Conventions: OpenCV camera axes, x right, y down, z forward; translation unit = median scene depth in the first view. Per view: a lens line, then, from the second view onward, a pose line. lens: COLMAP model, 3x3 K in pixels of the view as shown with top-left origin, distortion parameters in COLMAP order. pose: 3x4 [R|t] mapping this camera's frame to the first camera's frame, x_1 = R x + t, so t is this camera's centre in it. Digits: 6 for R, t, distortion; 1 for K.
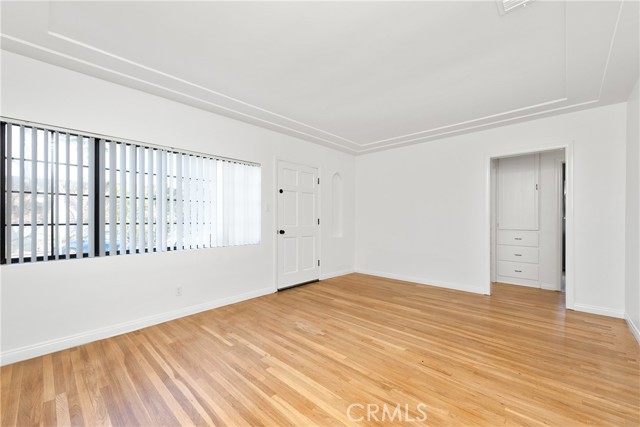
lens RADIAL K [[259.1, 0, 320.7], [0, 259.1, 217.0], [0, 0, 1]] dist [0.001508, 0.000290]
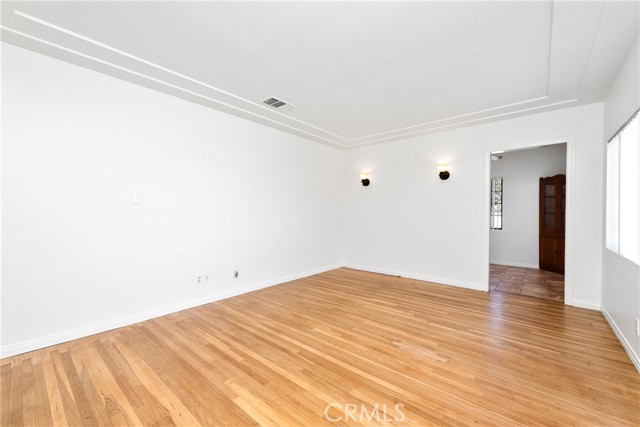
lens RADIAL K [[259.1, 0, 320.7], [0, 259.1, 217.0], [0, 0, 1]] dist [0.001508, 0.000290]
pose [[-0.998776, -0.001553, -0.049447, 0.334297], [-0.002034, 0.999951, 0.009683, 0.010704], [0.049430, 0.009772, -0.998730, 2.034223]]
